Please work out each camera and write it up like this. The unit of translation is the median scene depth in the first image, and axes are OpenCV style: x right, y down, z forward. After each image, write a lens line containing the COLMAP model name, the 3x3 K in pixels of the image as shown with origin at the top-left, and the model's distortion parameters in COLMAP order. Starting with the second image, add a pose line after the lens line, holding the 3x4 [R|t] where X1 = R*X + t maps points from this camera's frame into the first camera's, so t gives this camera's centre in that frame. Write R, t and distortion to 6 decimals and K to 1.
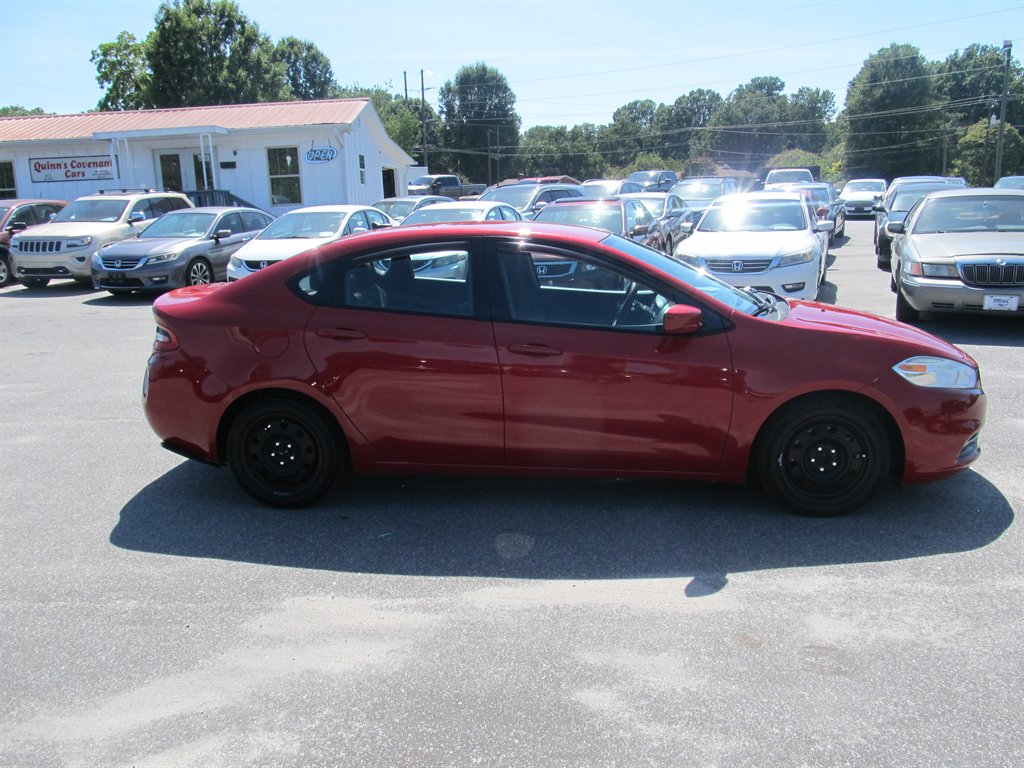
lens RADIAL K [[842.7, 0, 515.5], [0, 842.7, 381.5], [0, 0, 1]] dist [-0.050947, 0.022646]
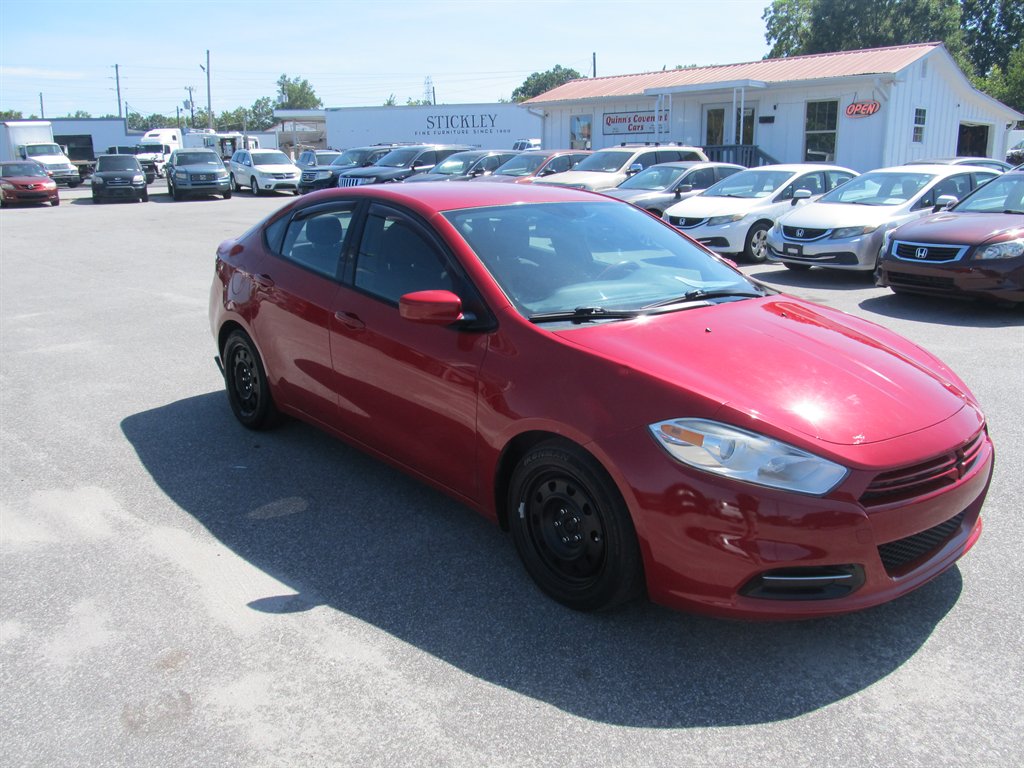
lens RADIAL K [[842.8, 0, 515.5], [0, 842.8, 367.9], [0, 0, 1]] dist [-0.044073, 0.009287]
pose [[0.723621, 0.185440, -0.664820, 0.269785], [-0.161094, 0.982004, 0.098571, -0.036766], [0.671135, 0.035770, 0.740472, 0.142142]]
